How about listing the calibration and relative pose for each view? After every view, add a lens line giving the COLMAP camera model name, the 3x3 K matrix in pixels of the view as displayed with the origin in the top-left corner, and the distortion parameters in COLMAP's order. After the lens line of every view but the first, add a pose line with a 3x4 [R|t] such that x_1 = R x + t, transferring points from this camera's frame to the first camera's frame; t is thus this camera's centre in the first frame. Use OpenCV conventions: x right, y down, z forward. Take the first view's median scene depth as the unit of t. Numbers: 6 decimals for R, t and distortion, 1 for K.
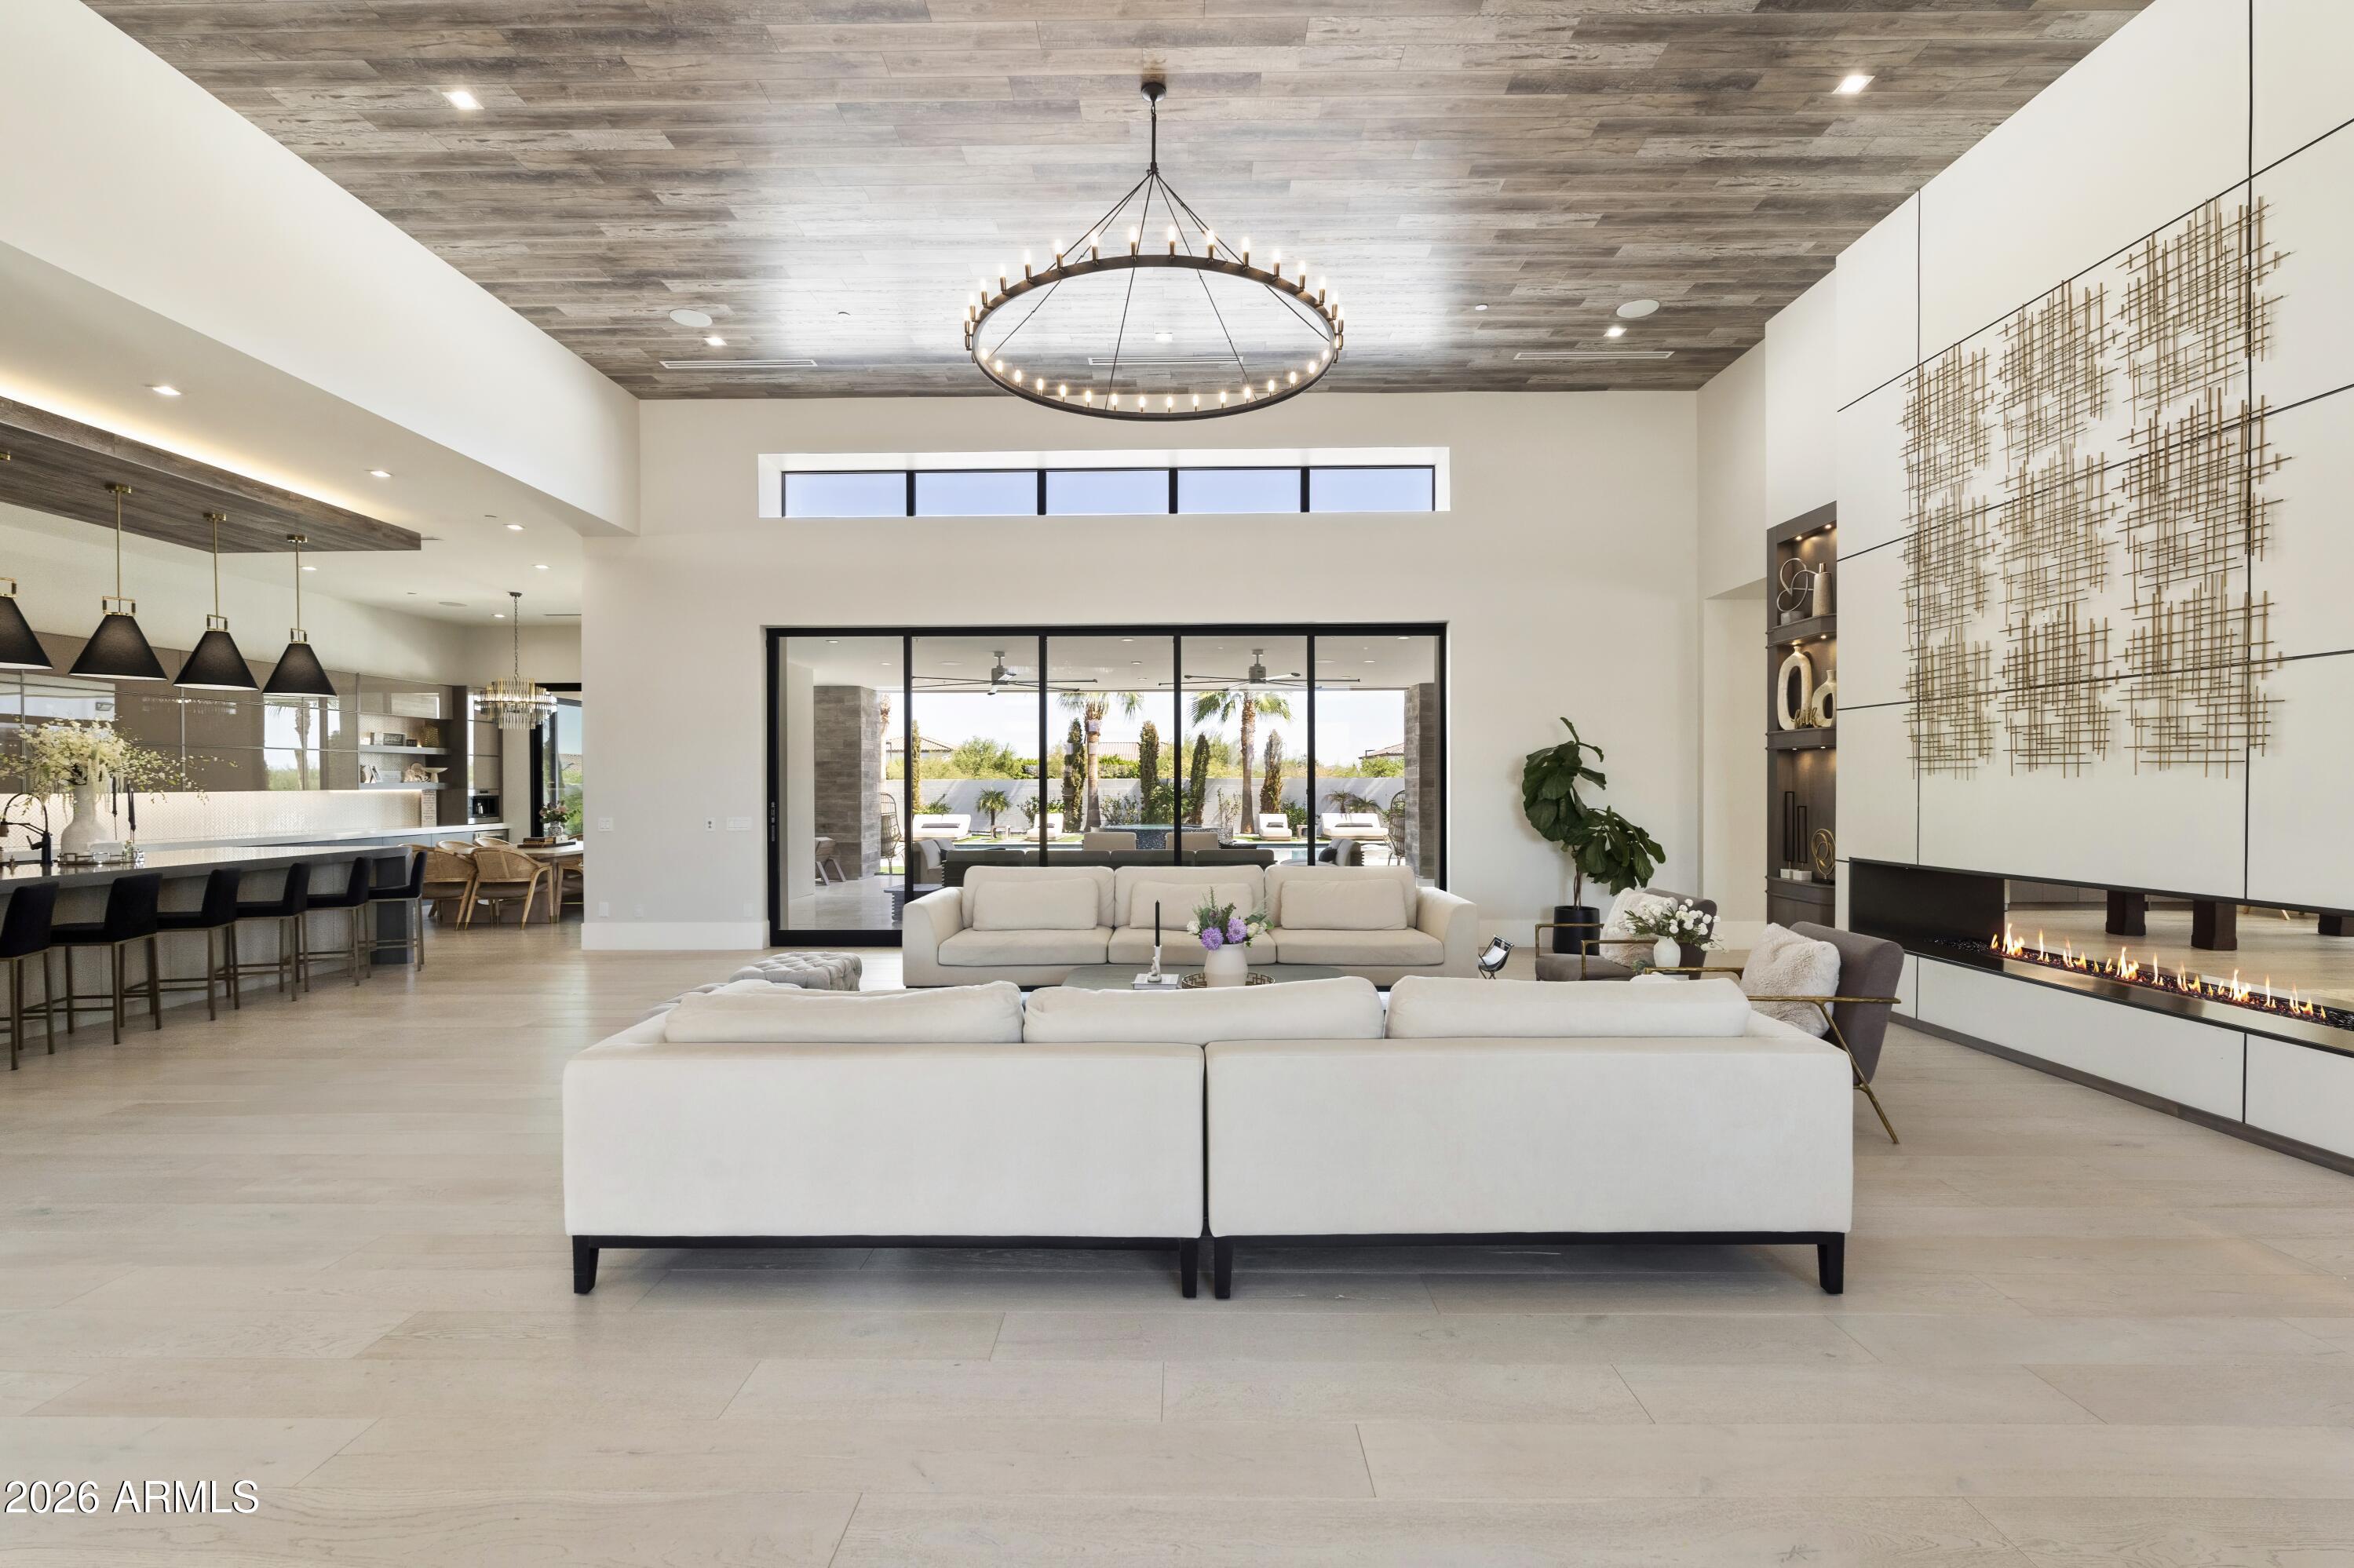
lens RADIAL K [[1044.9, 0, 1177.0], [0, 1044.9, 784.0], [0, 0, 1]] dist [0.002484, 0.000161]
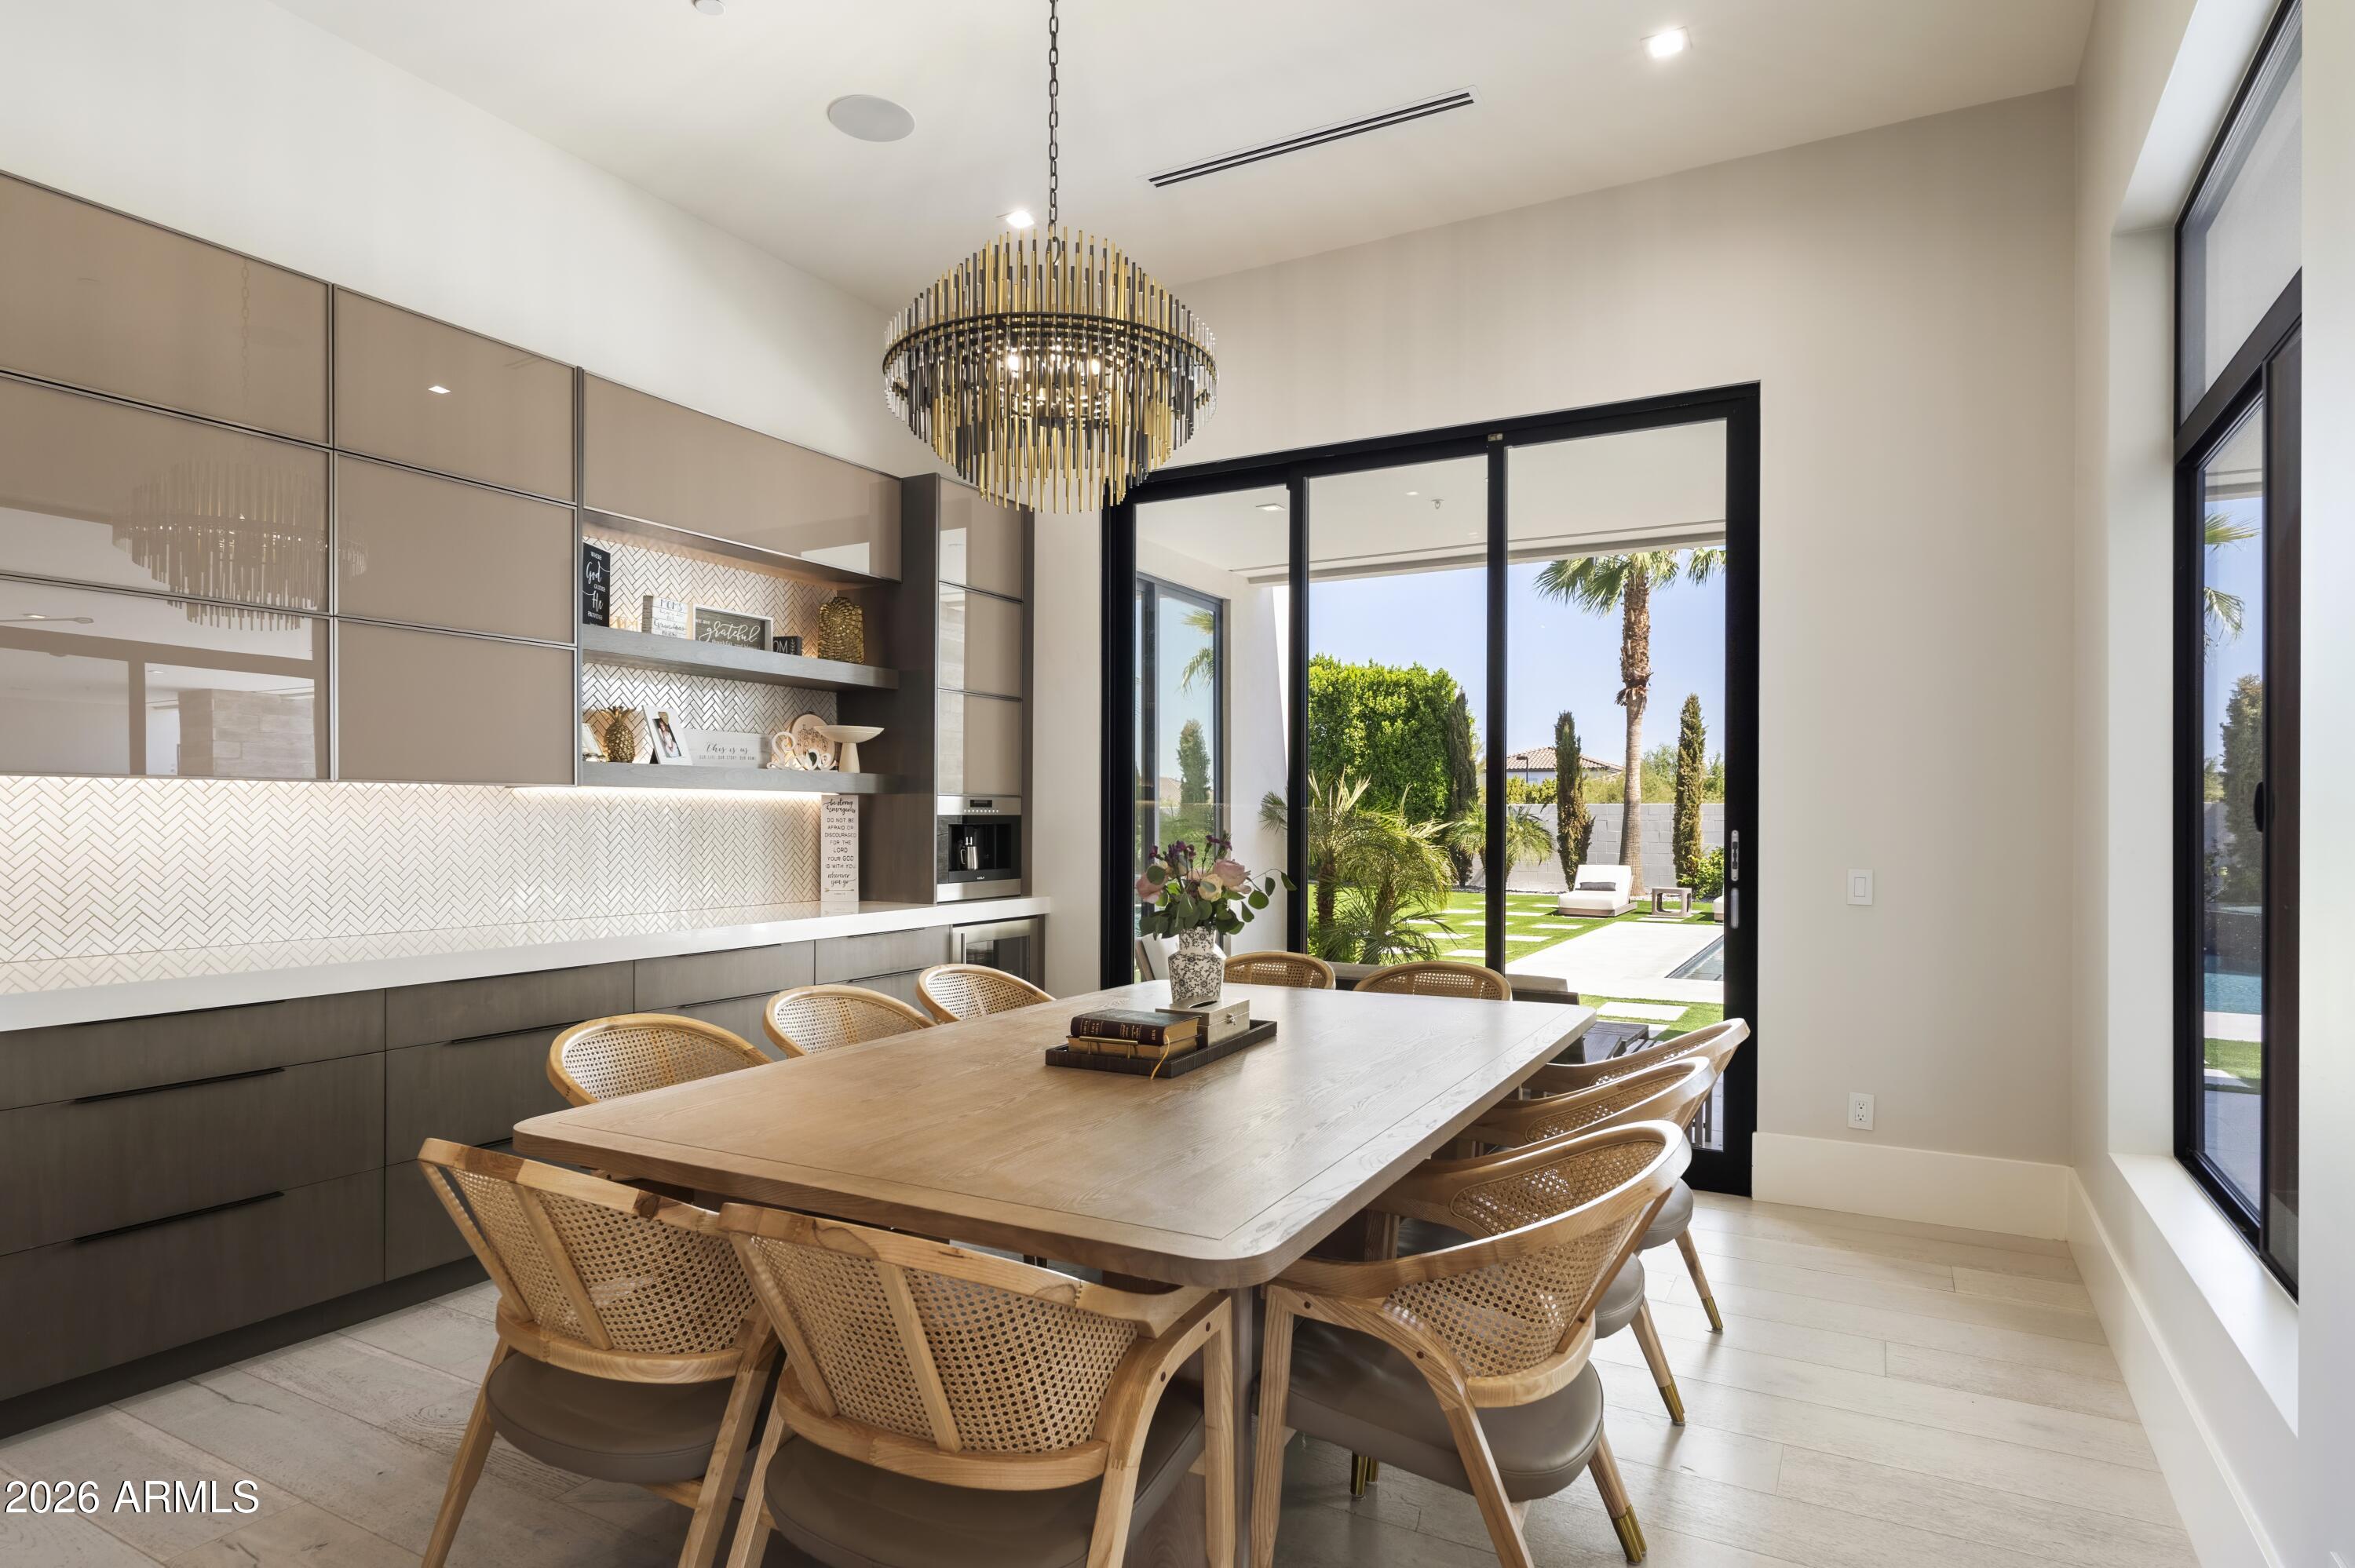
lens RADIAL K [[1265.7, 0, 1177.5], [0, 1265.7, 784.0], [0, 0, 1]] dist [-0.003261, 0.000294]
pose [[0.881836, -0.003728, -0.471541, -0.432175], [-0.008645, 0.999673, -0.024070, 0.010785], [0.471477, 0.025302, 0.881515, 0.697099]]
